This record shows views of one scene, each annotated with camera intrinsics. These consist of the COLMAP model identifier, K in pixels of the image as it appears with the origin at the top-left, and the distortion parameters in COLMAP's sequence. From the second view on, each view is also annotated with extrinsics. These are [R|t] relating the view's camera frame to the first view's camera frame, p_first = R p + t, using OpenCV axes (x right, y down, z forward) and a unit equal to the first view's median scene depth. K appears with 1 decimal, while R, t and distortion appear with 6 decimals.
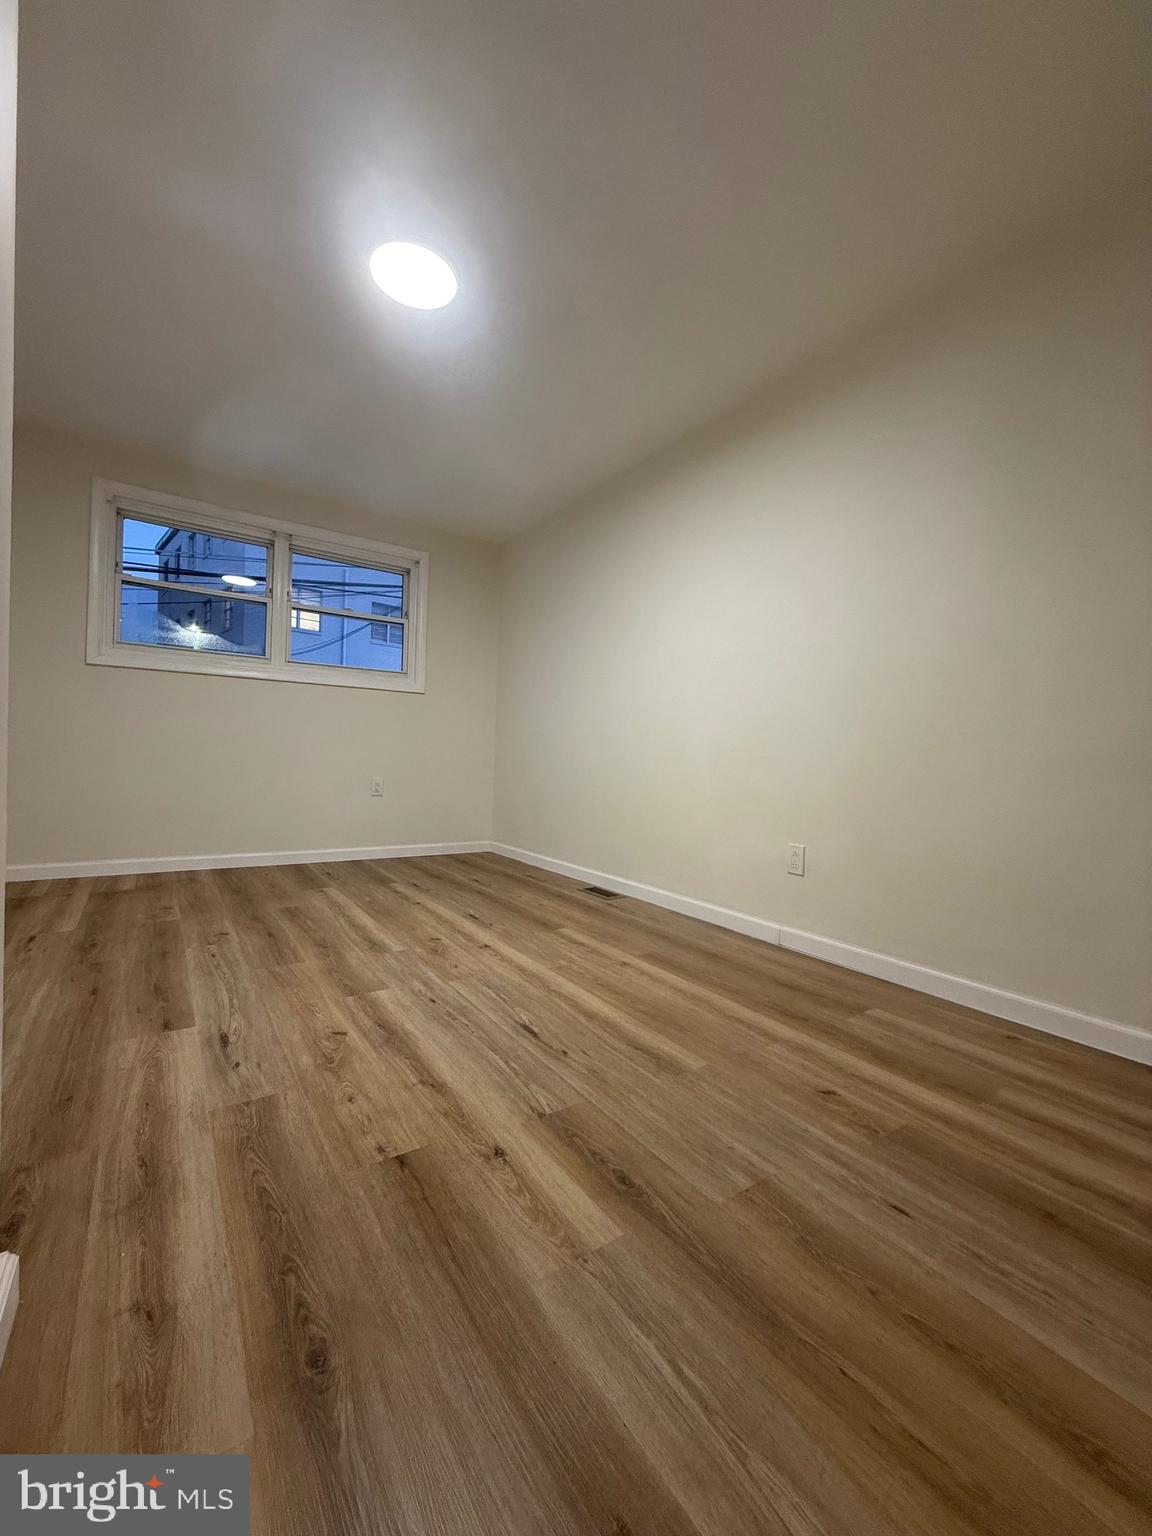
lens RADIAL K [[611.3, 0, 576.0], [0, 611.3, 768.0], [0, 0, 1]] dist [-0.000880, 0.000105]
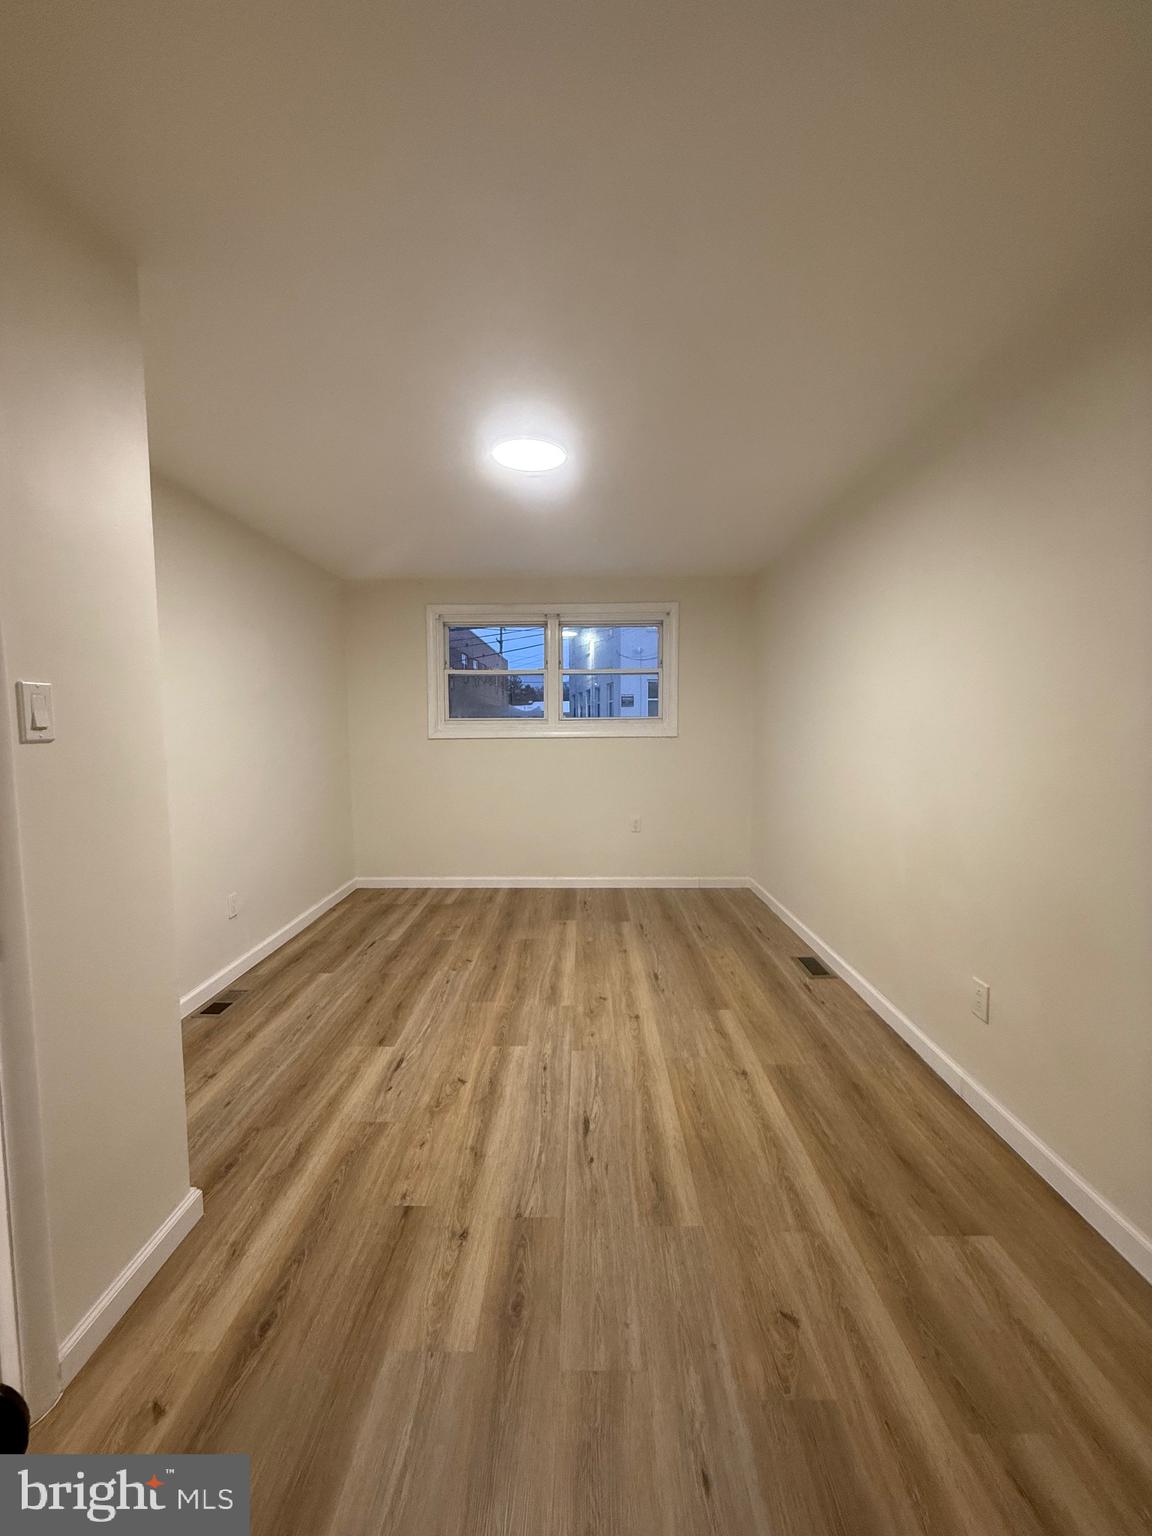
lens RADIAL K [[611.3, 0, 576.0], [0, 611.3, 768.0], [0, 0, 1]] dist [-0.000880, 0.000105]
pose [[0.814581, 0.002922, -0.580042, 0.586721], [0.023525, 0.998998, 0.038070, -0.293796], [0.579572, -0.044656, 0.813696, 0.085222]]
